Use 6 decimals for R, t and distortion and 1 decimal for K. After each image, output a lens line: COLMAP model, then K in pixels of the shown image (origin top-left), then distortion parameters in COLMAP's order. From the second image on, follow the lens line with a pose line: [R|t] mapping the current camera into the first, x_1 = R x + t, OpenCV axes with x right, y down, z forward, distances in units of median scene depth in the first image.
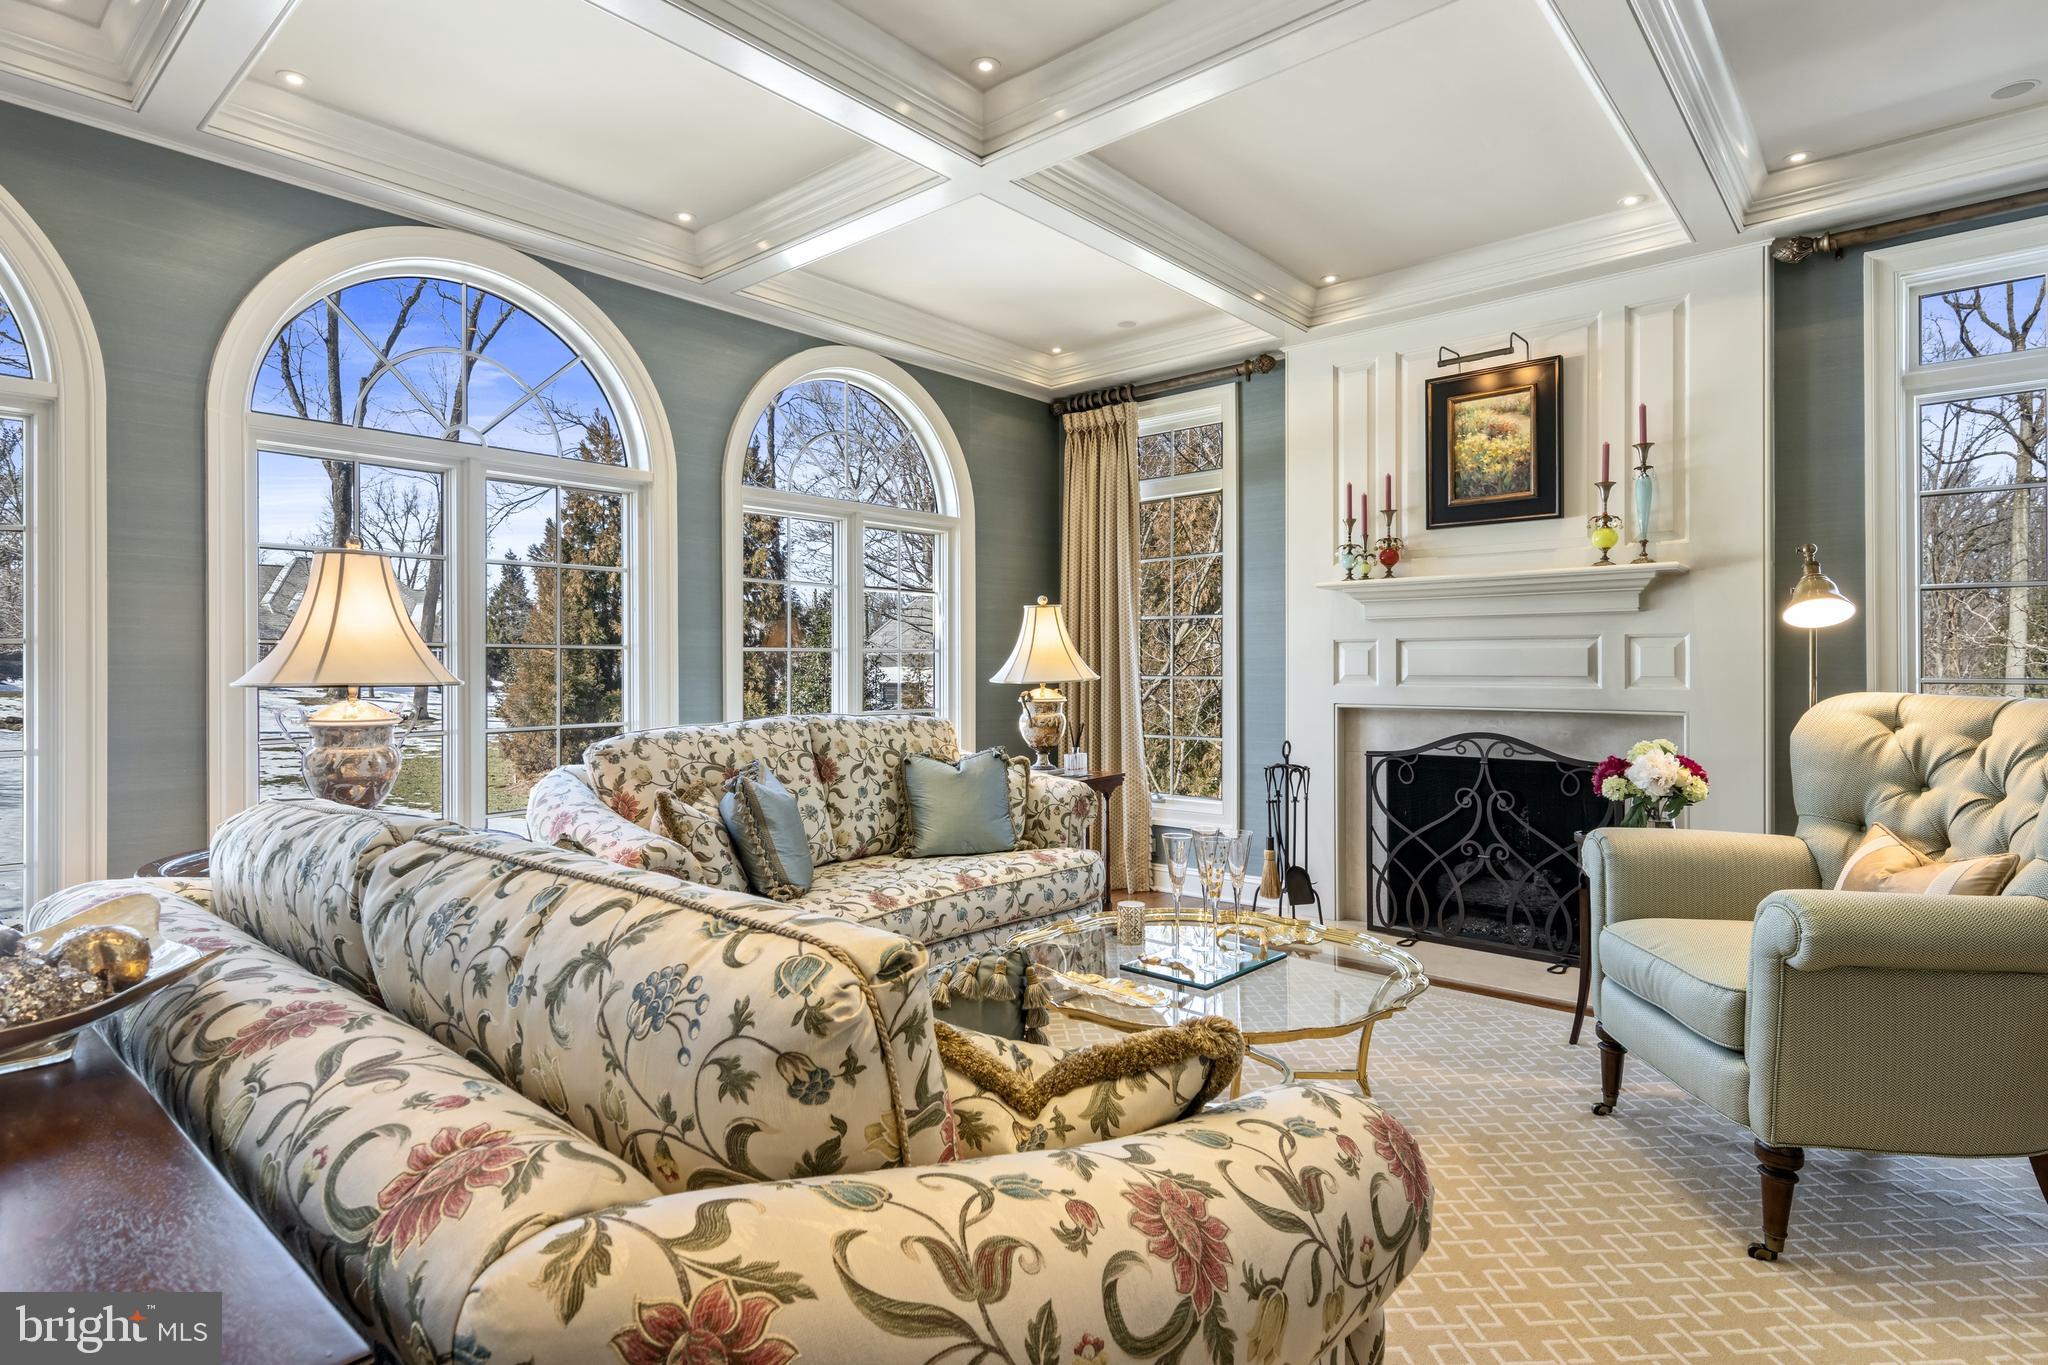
lens RADIAL K [[1059.2, 0, 1049.2], [0, 1059.2, 678.1], [0, 0, 1]] dist [0.007754, -0.000686]
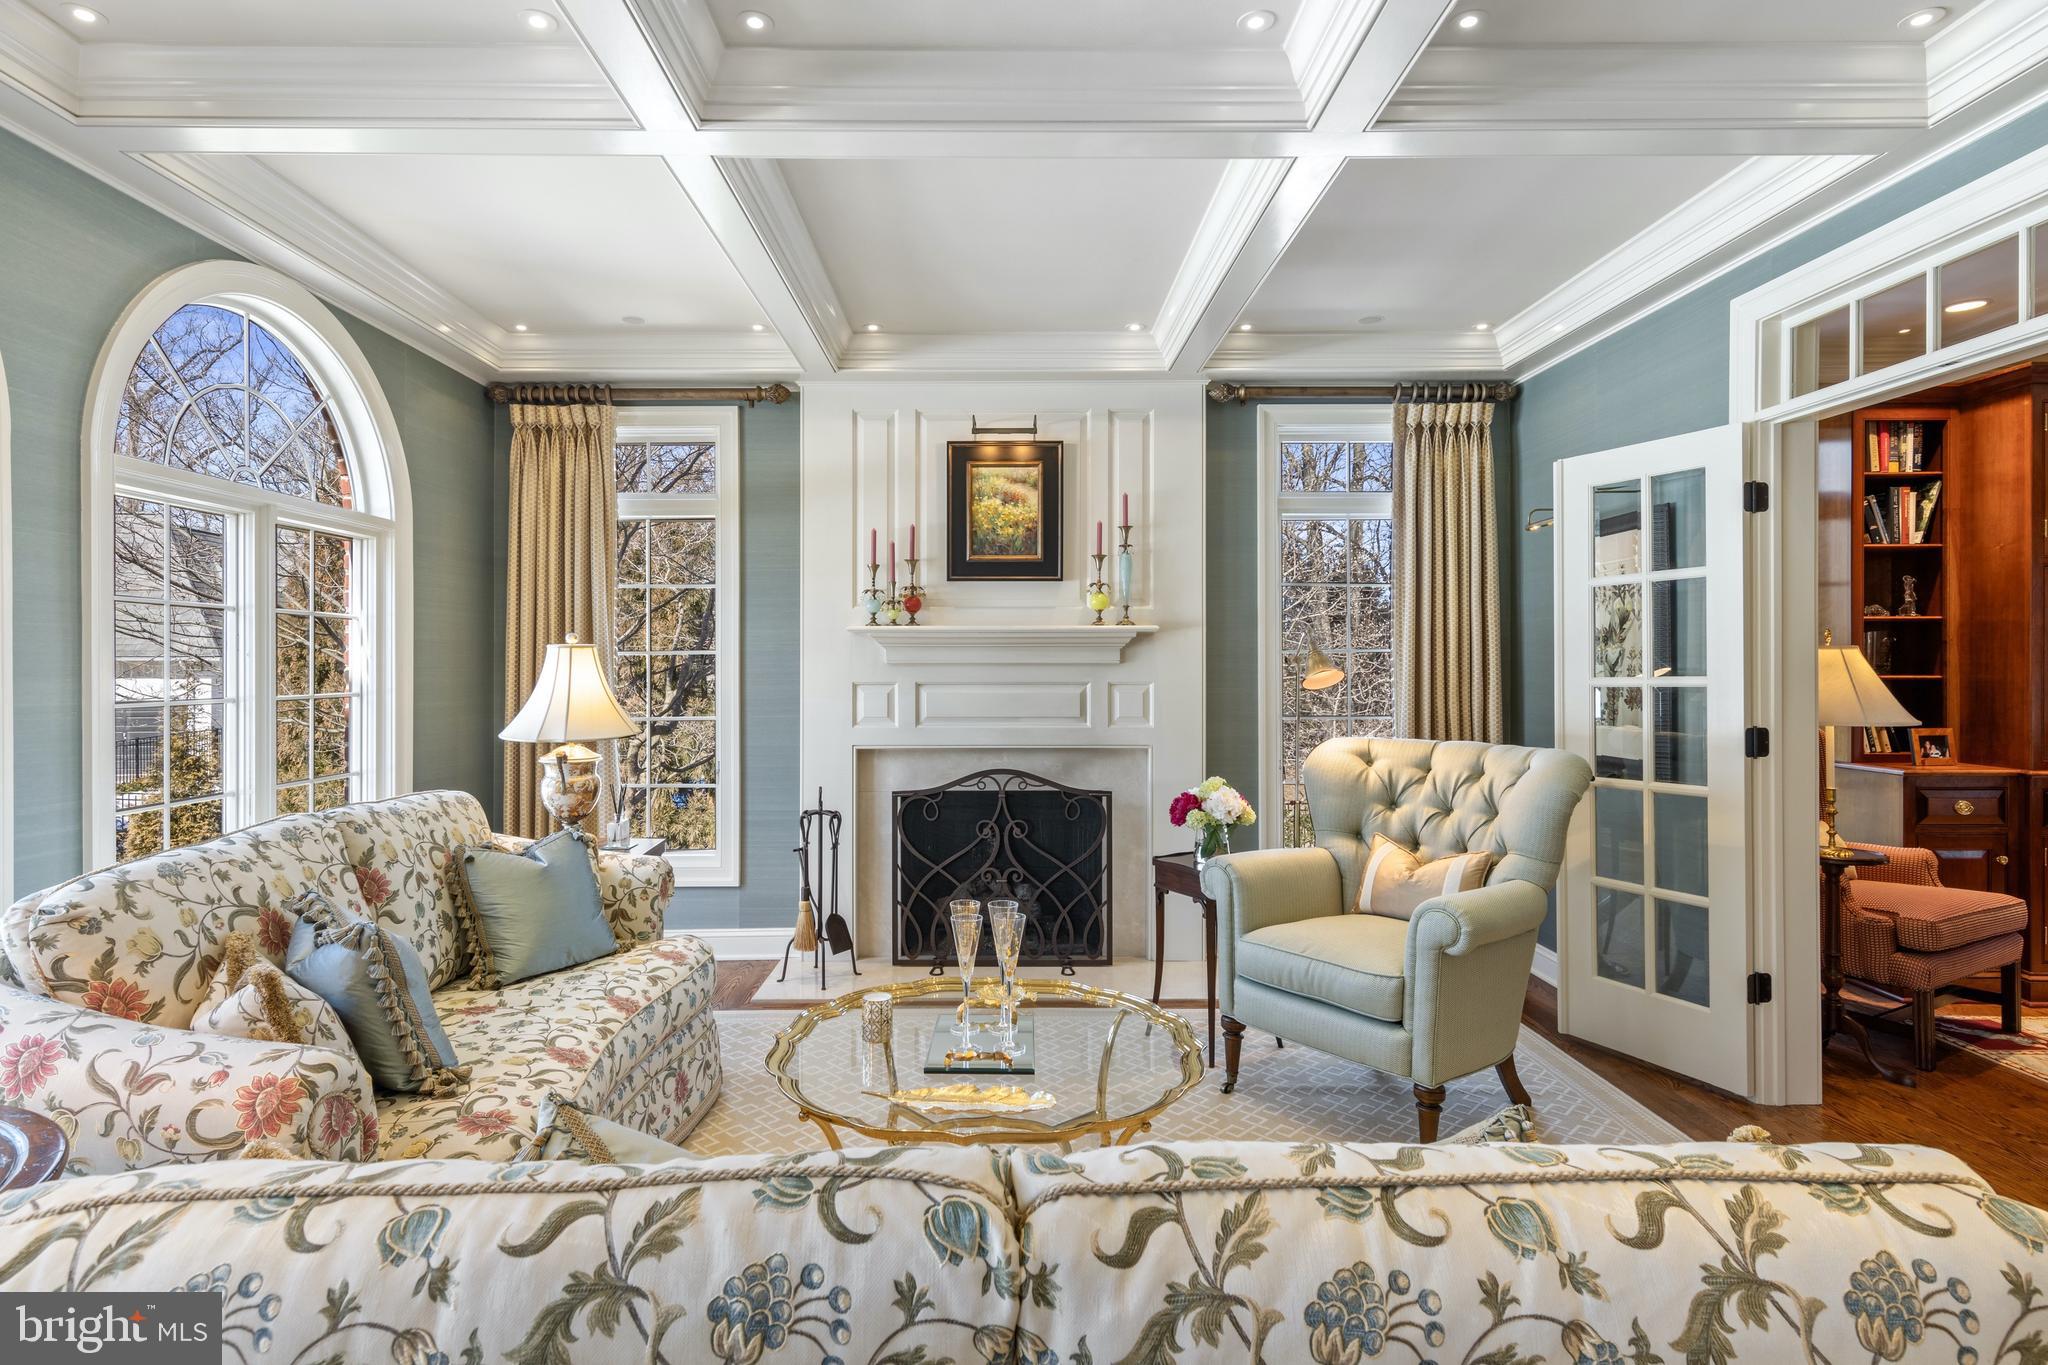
lens RADIAL K [[1043.8, 0, 1024.0], [0, 1043.8, 682.5], [0, 0, 1]] dist [0.005766, -0.000676]
pose [[0.755026, -0.004824, 0.655677, -0.301951], [0.005141, 0.999986, 0.001438, -0.042606], [-0.655674, 0.002285, 0.755040, 0.169950]]
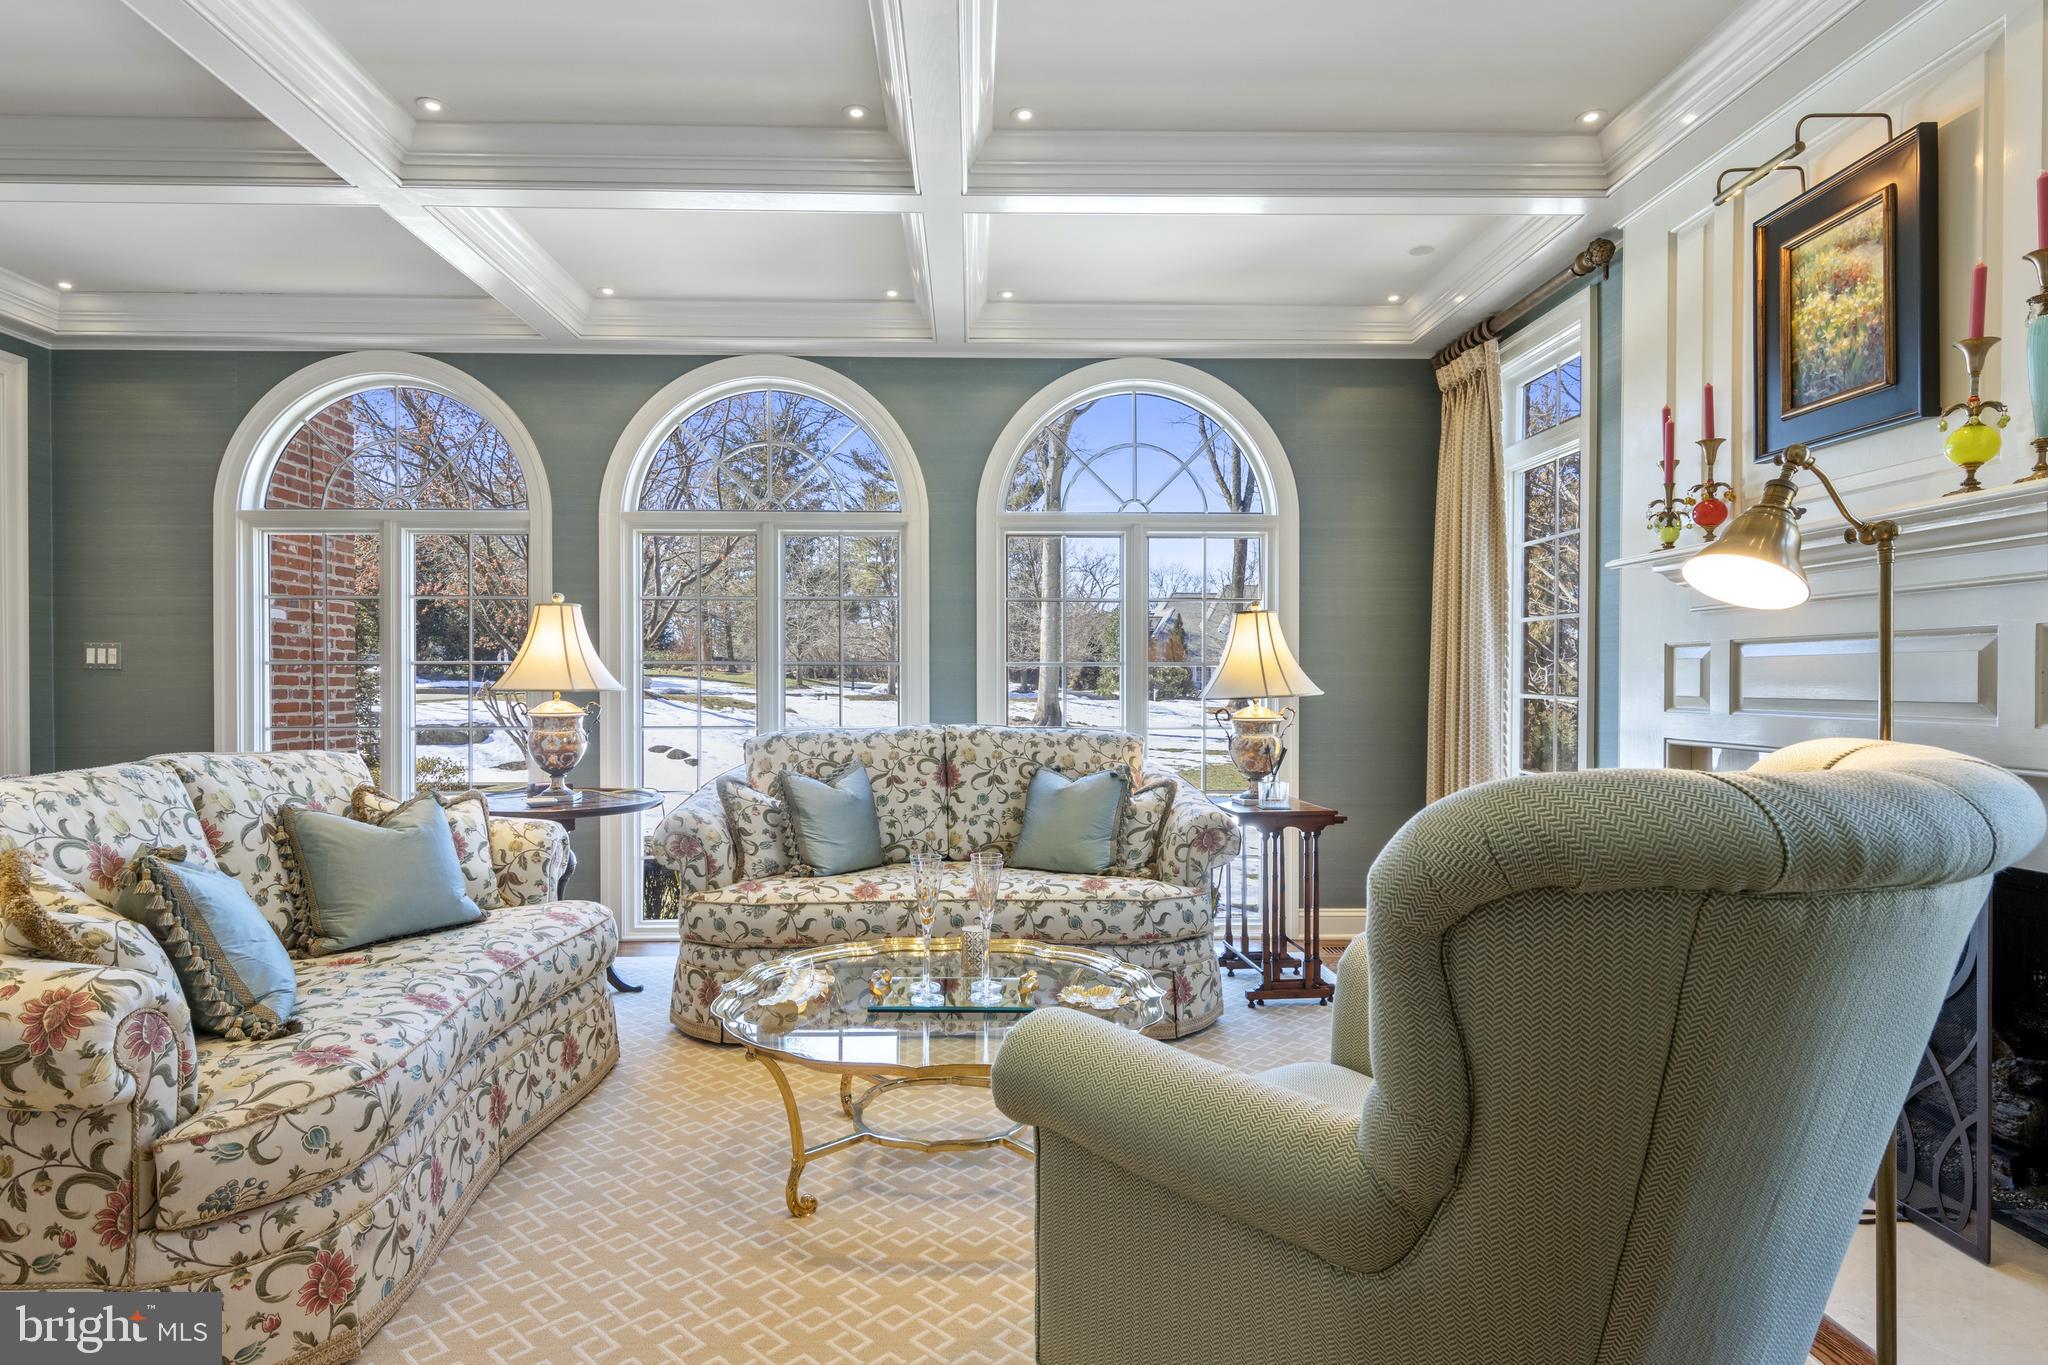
lens RADIAL K [[1129.1, 0, 1013.4], [0, 1129.1, 710.4], [0, 0, 1]] dist [0.000368, -0.001598]
pose [[0.659149, 0.023022, -0.751660, 0.624358], [-0.011998, 0.999726, 0.020099, -0.003424], [0.751917, -0.004230, 0.659245, 0.255979]]
